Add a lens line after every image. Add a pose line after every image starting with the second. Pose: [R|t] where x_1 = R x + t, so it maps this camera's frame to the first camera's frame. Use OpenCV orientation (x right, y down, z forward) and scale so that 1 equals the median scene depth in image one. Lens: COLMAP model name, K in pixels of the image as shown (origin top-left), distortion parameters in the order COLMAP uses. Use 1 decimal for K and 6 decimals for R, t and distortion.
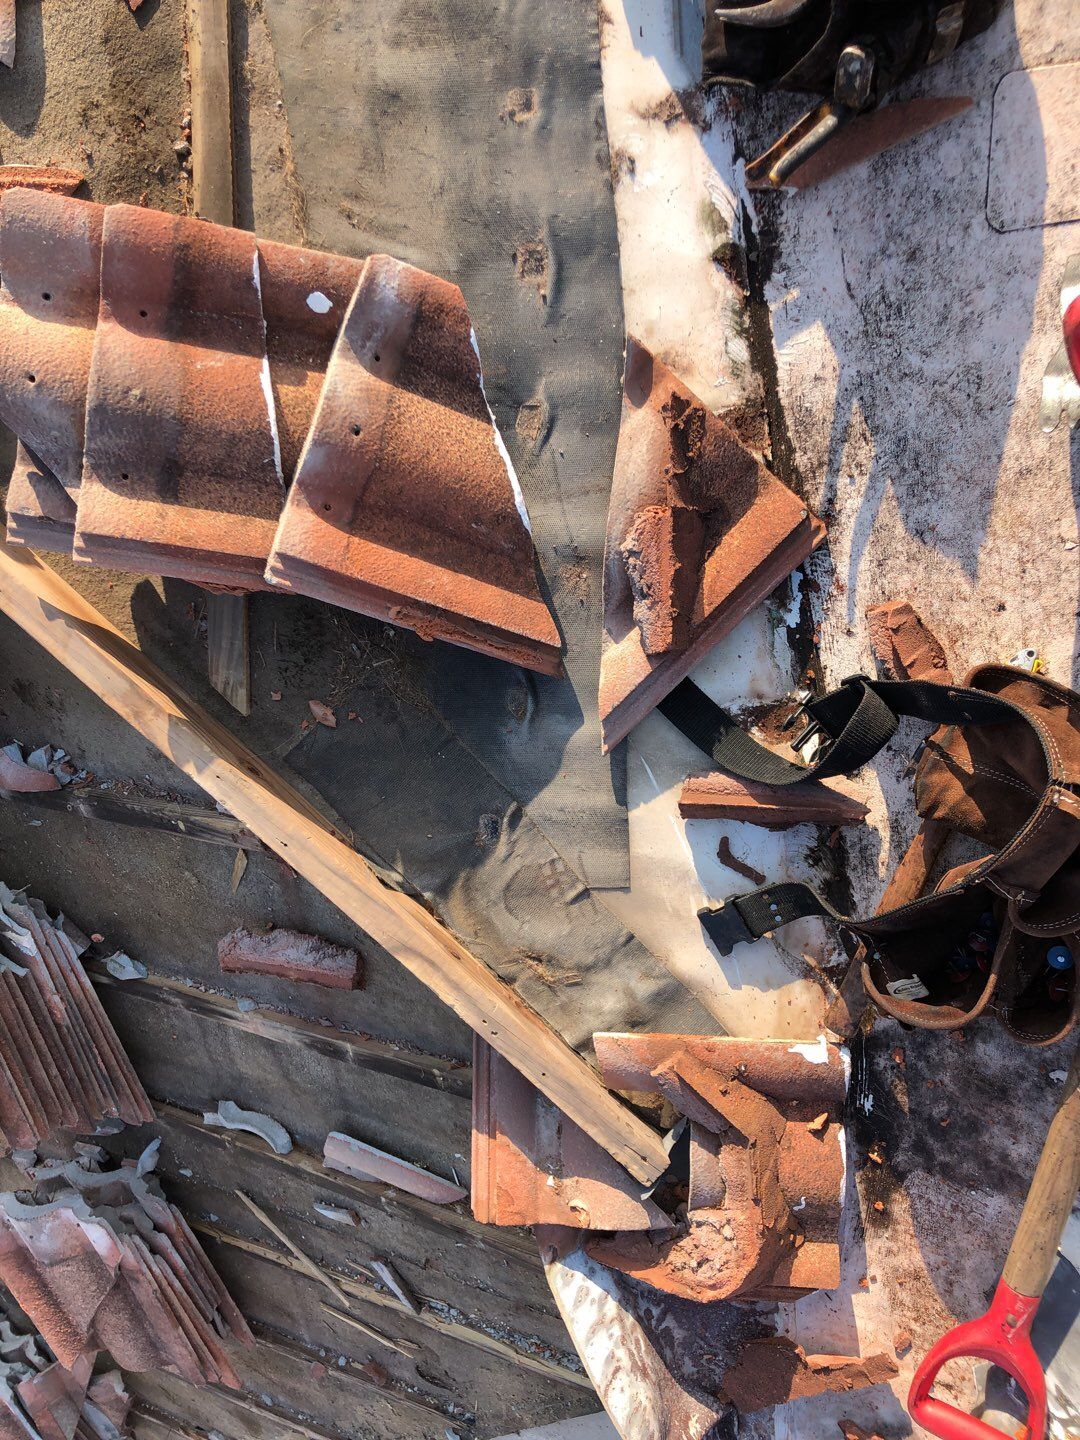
lens RADIAL K [[1084.1, 0, 540.0], [0, 1084.1, 720.0], [0, 0, 1]] dist [0.020408, -0.007219]
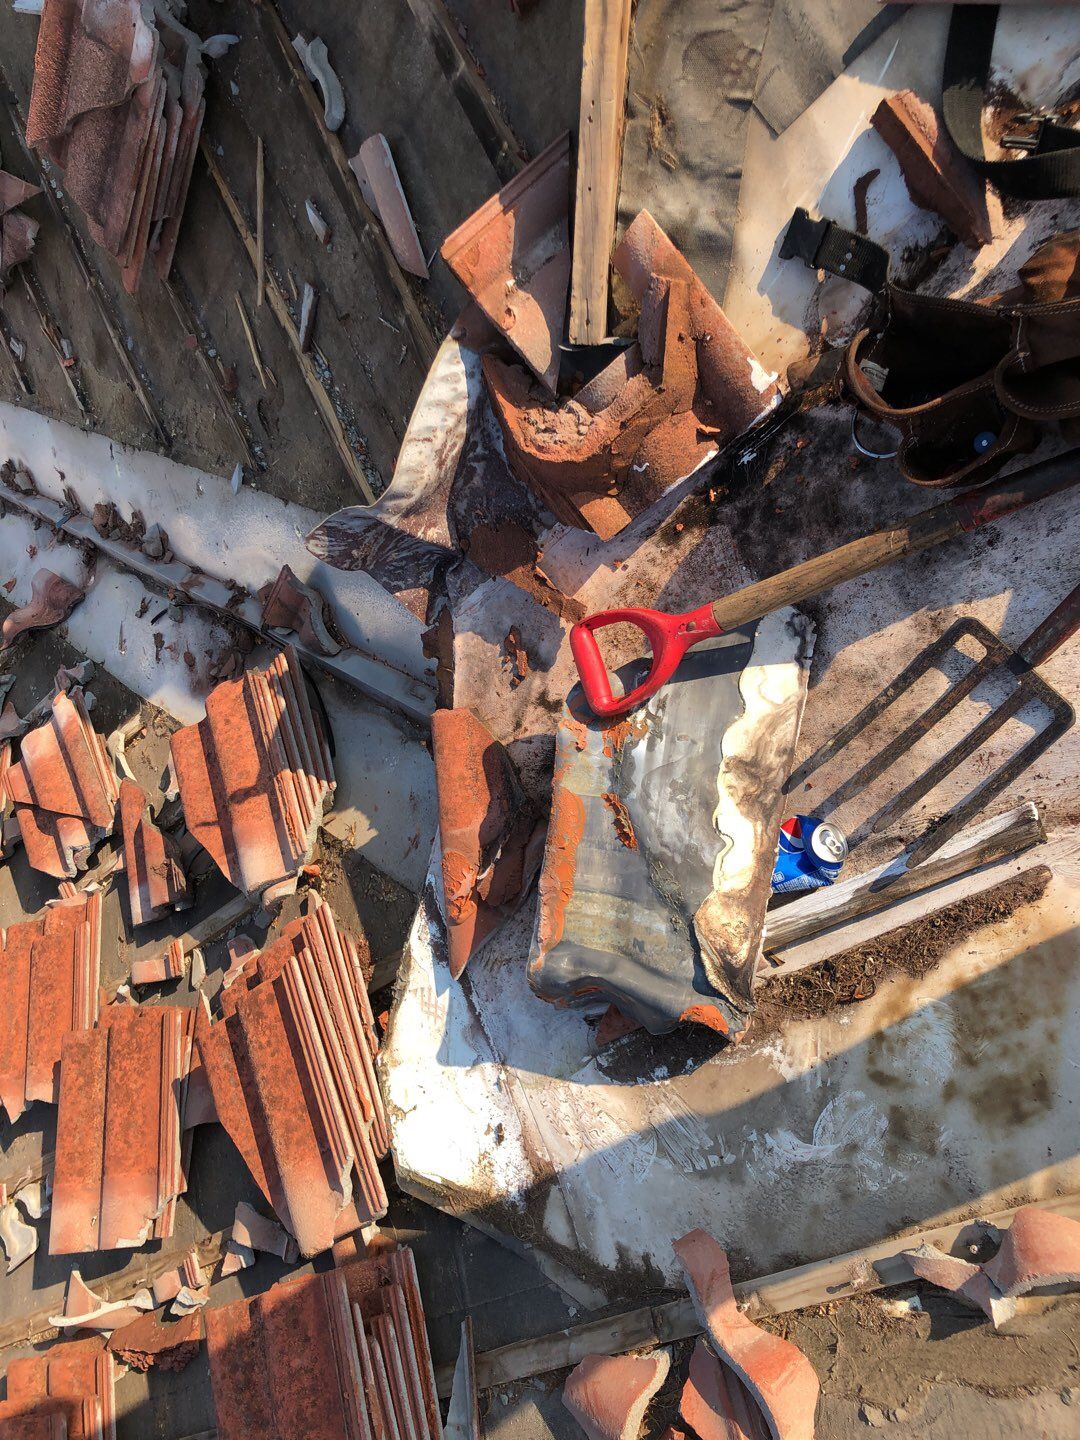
lens RADIAL K [[1104.3, 0, 540.0], [0, 1104.3, 720.0], [0, 0, 1]] dist [0.019656, -0.006090]
pose [[0.643541, 0.743583, 0.181493, 0.135126], [-0.755455, 0.578933, 0.306796, 0.275912], [0.123056, -0.334546, 0.934311, -0.164068]]
